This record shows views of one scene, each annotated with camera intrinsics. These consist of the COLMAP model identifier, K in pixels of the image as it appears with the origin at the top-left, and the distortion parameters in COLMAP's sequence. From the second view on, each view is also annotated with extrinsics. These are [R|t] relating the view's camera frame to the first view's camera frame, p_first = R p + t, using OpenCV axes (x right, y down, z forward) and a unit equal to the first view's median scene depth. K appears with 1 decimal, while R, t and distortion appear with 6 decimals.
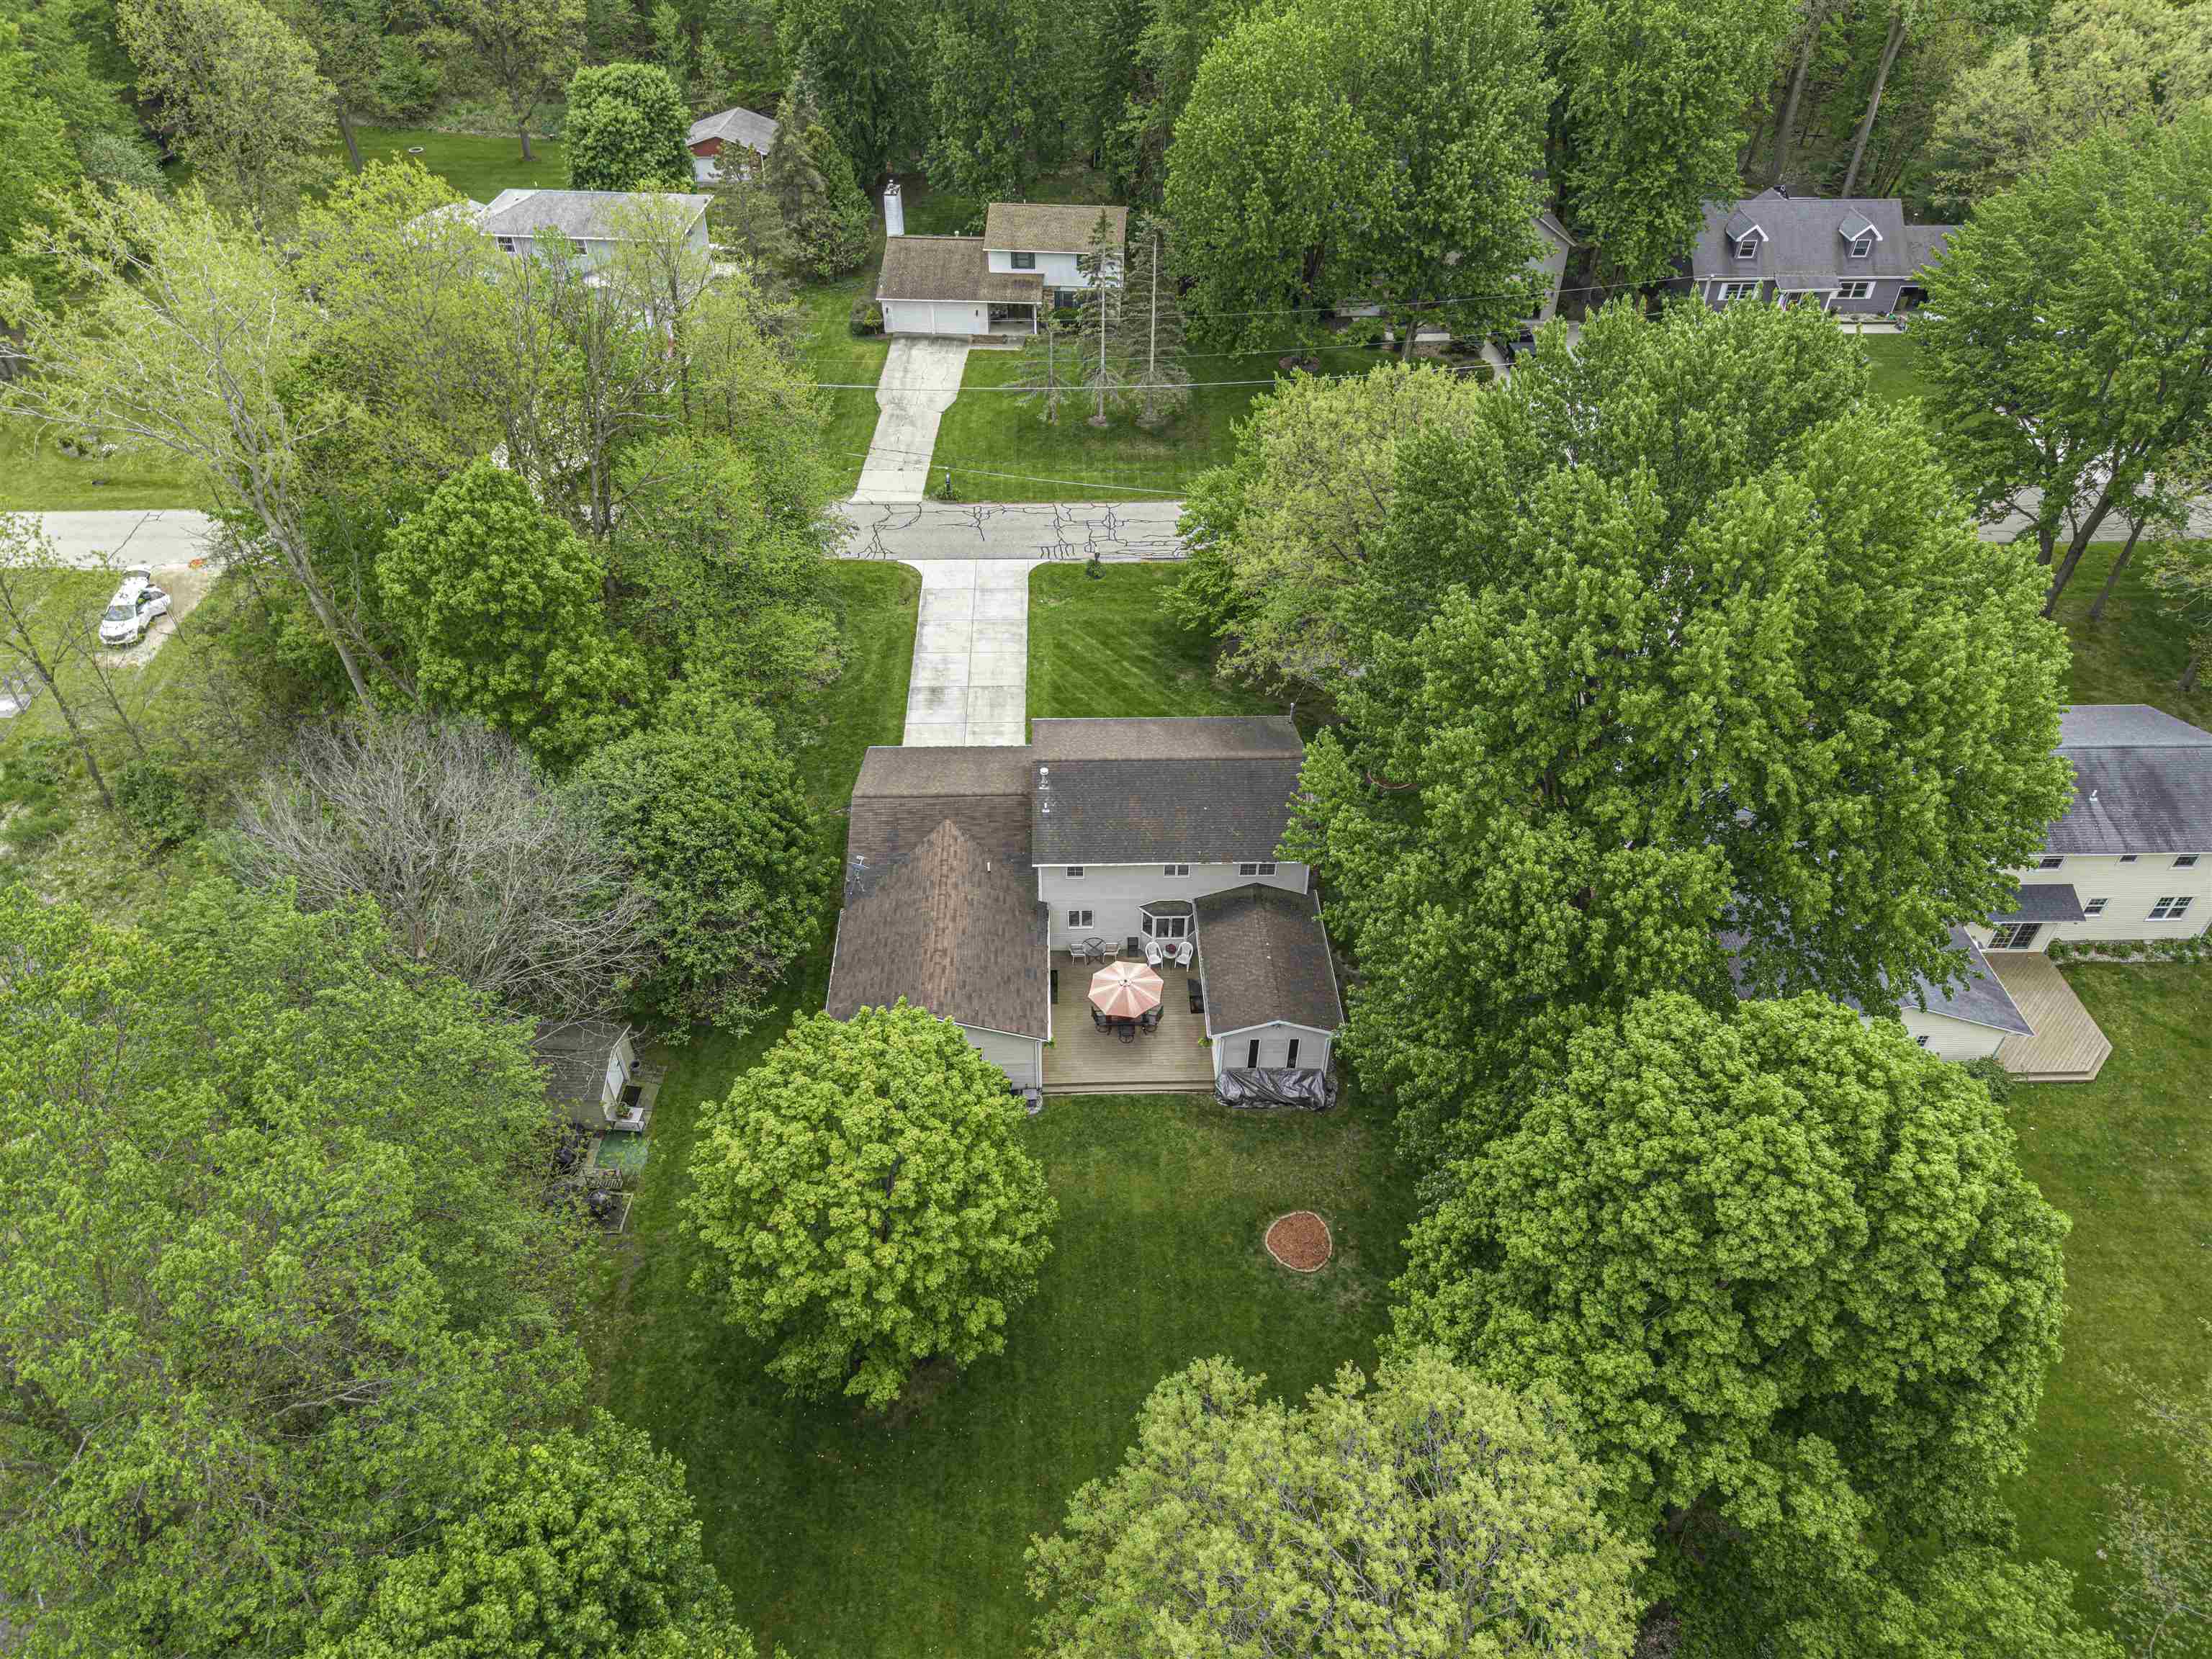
lens RADIAL K [[1493.2, 0, 1097.7], [0, 1493.2, 856.5], [0, 0, 1]] dist [0.024755, -0.027565]
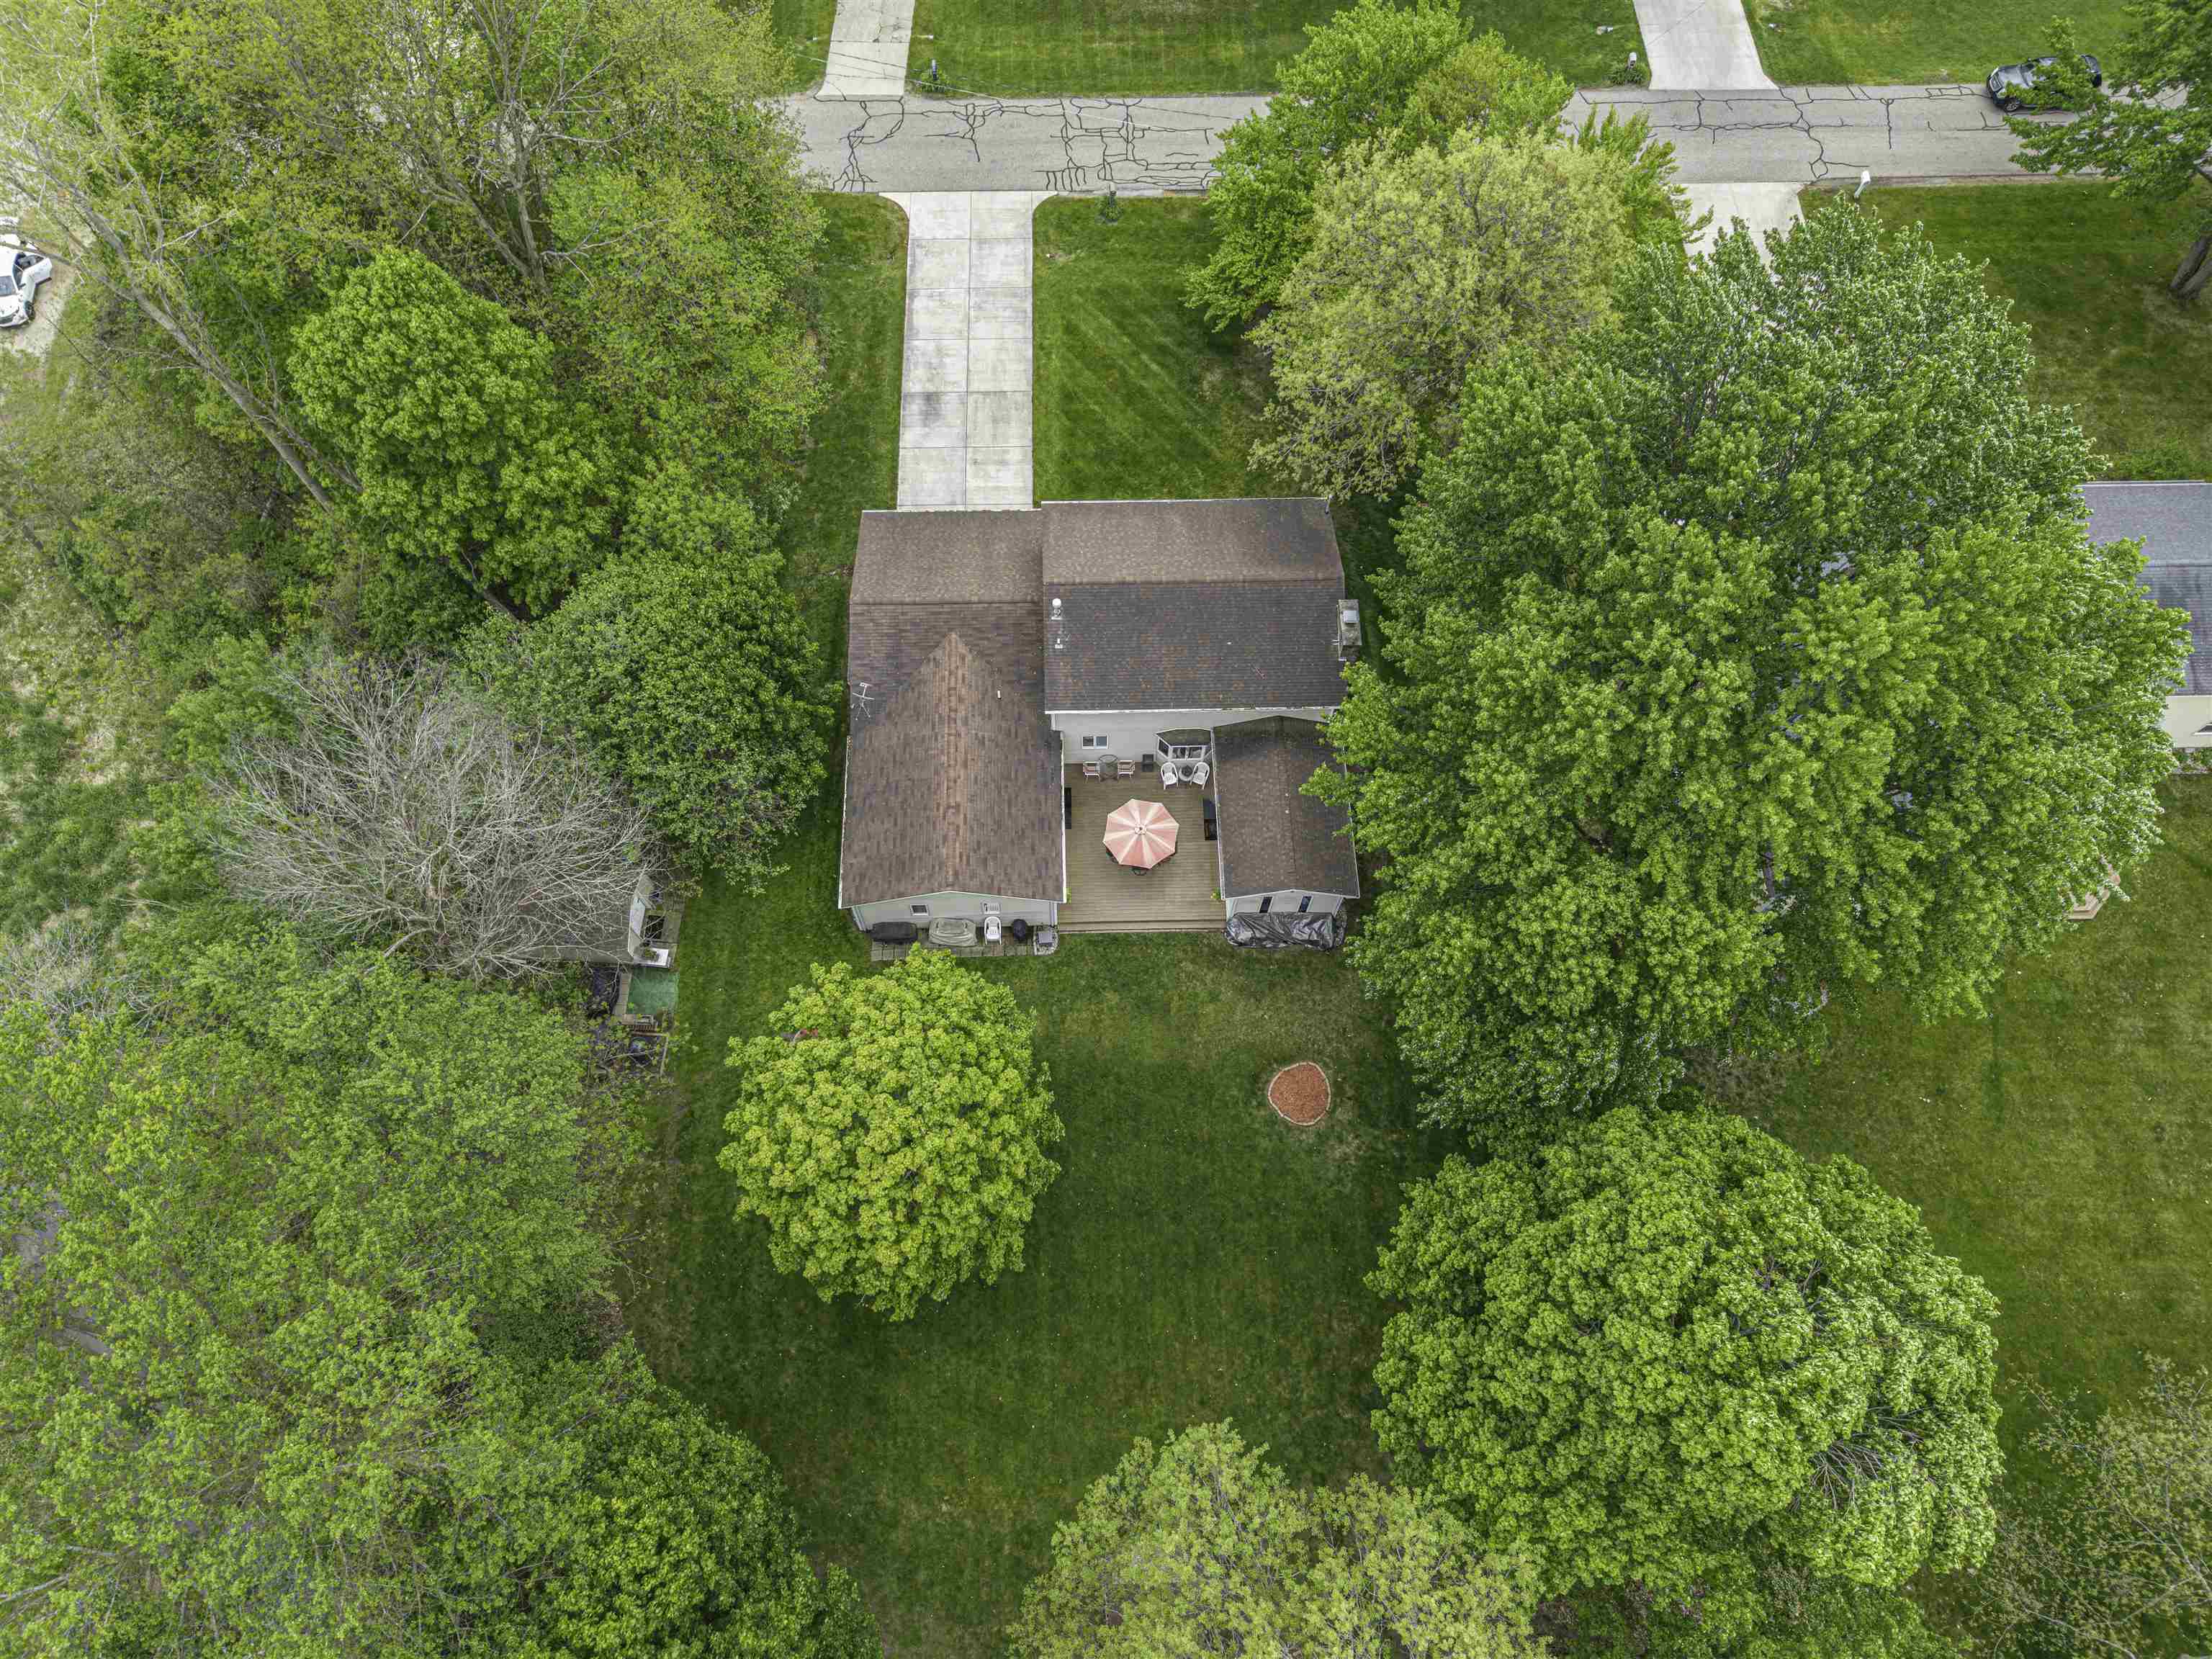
lens RADIAL K [[1493.2, 0, 1098.8], [0, 1493.2, 857.7], [0, 0, 1]] dist [0.024755, -0.027565]
pose [[0.999981, 0.006135, -0.000344, -0.007421], [-0.005447, 0.911004, 0.412362, -0.273041], [0.002843, -0.412352, 0.911020, 0.081395]]
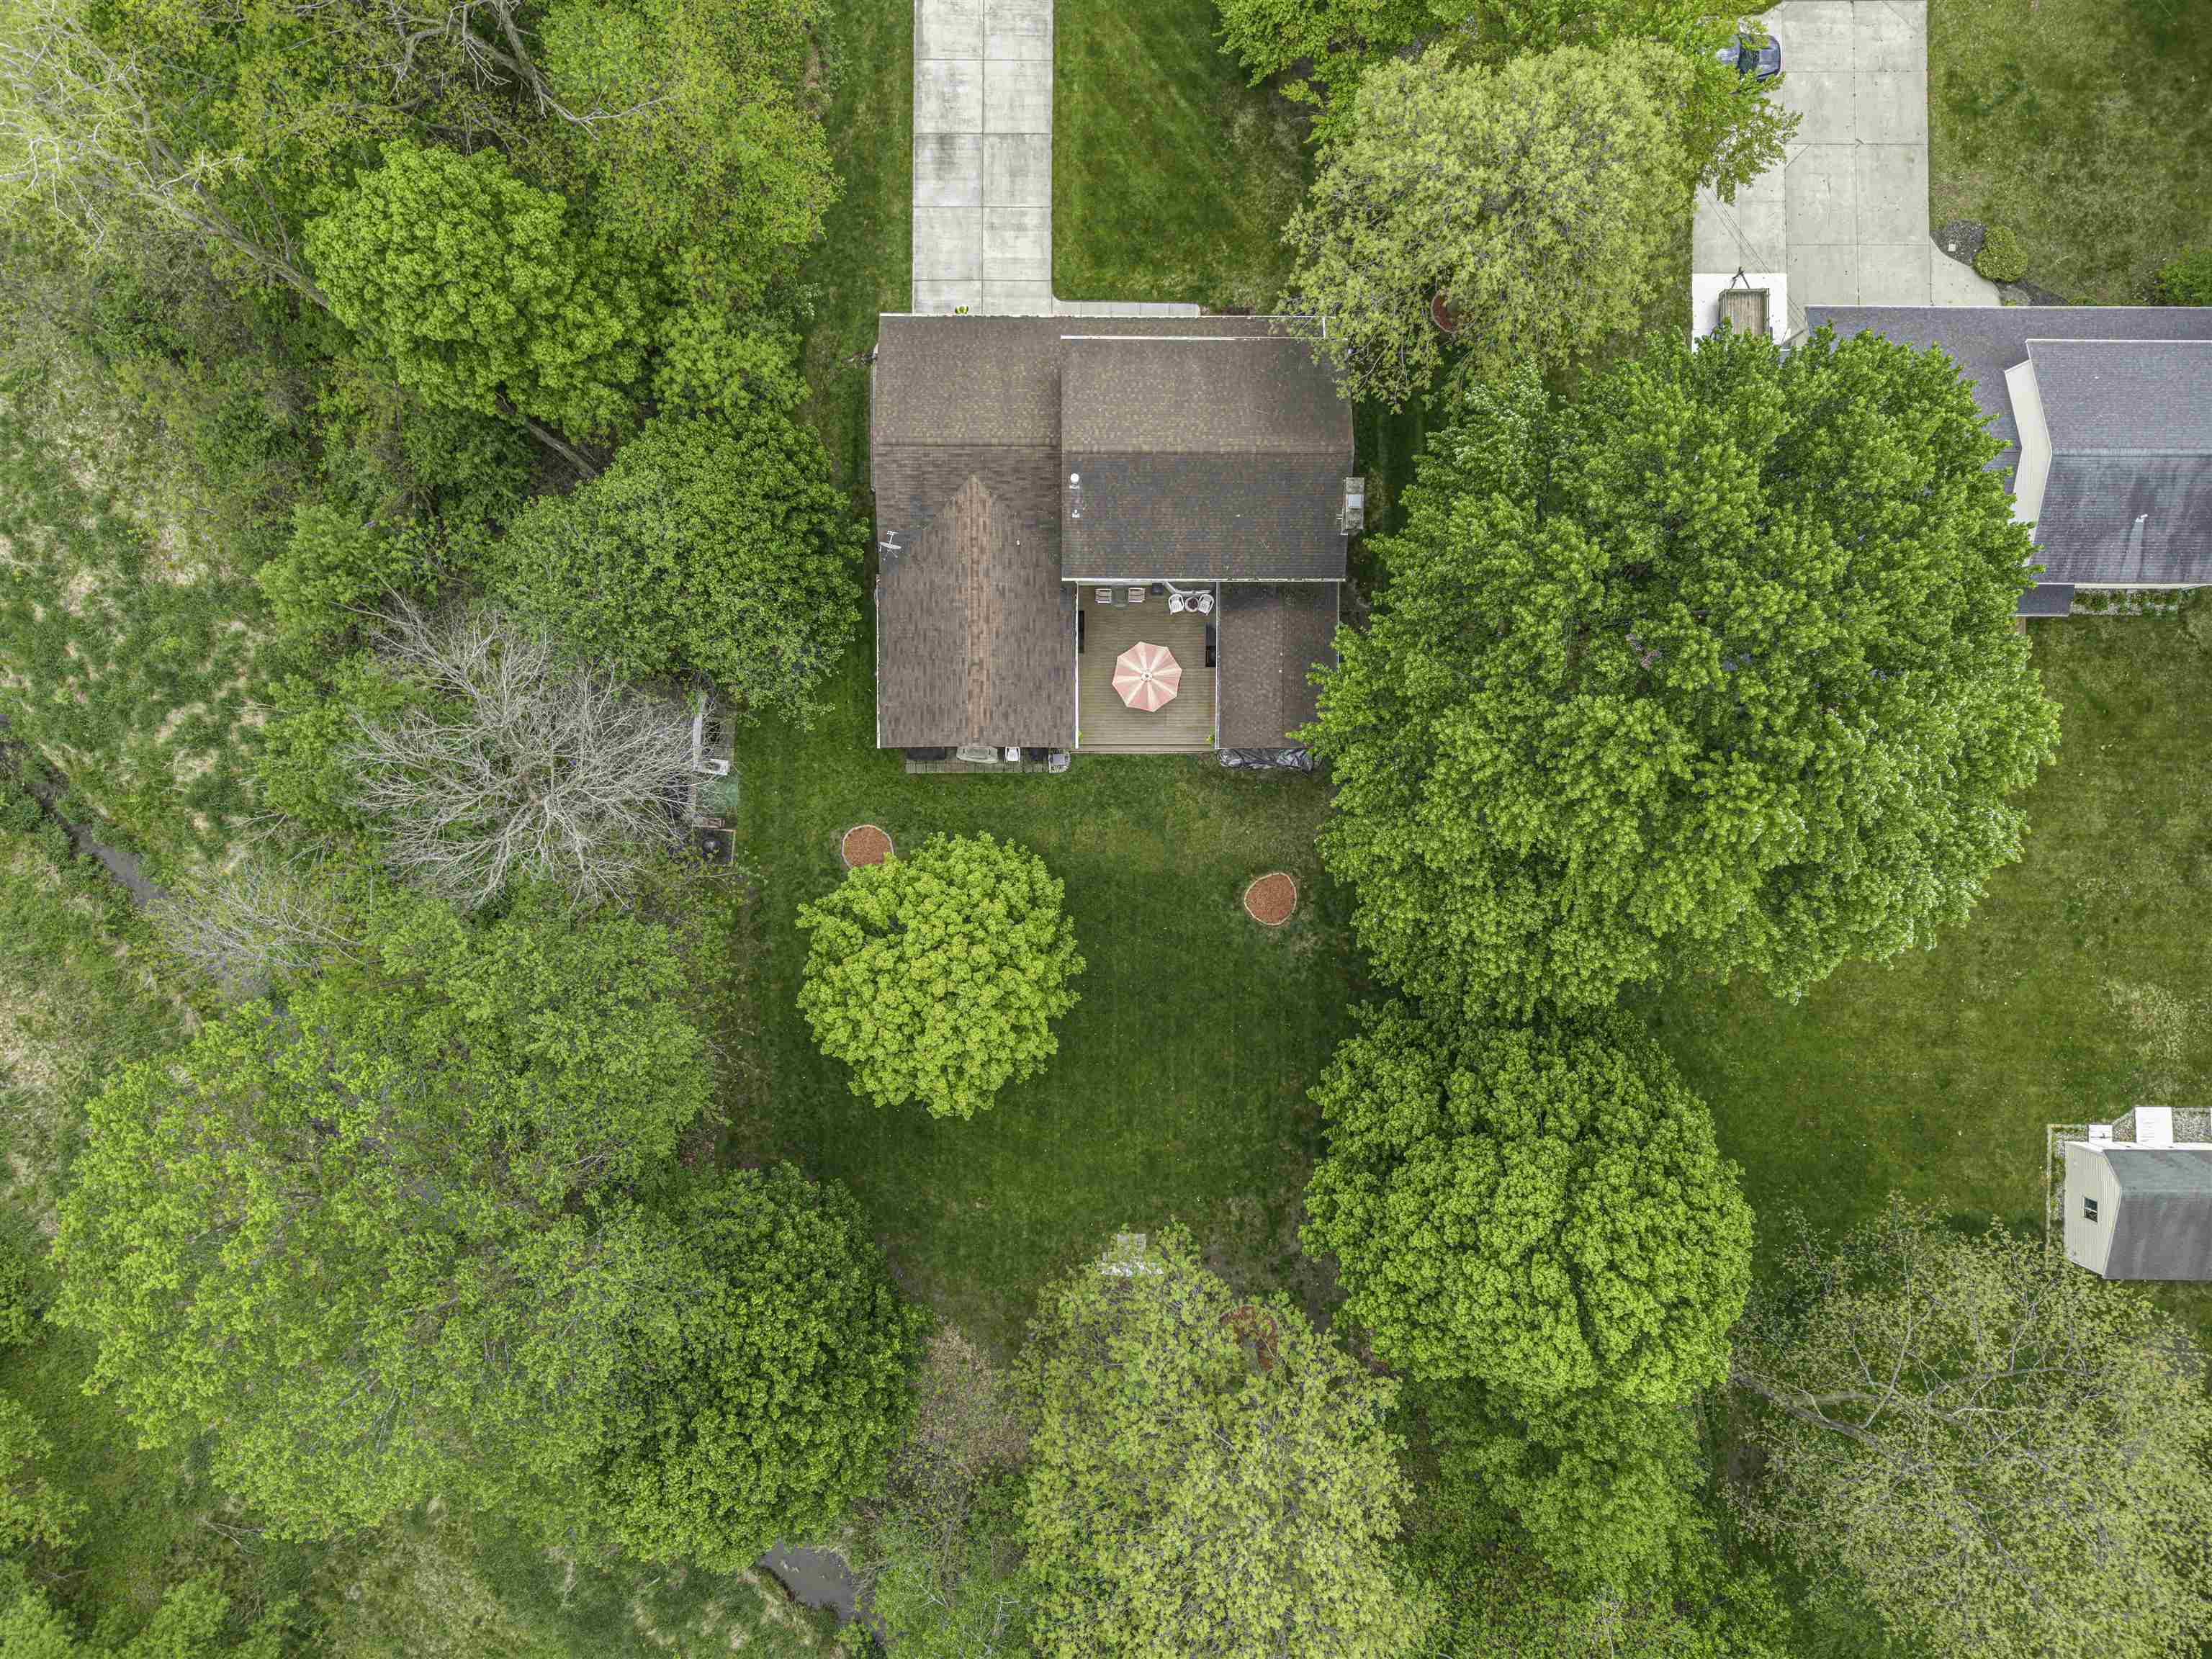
lens RADIAL K [[1493.2, 0, 1090.8], [0, 1493.2, 862.0], [0, 0, 1]] dist [0.024755, -0.027565]
pose [[0.999458, 0.032201, 0.006785, -0.022310], [-0.025956, 0.644627, 0.764057, -0.589420], [0.020230, -0.763819, 0.645114, 0.169144]]
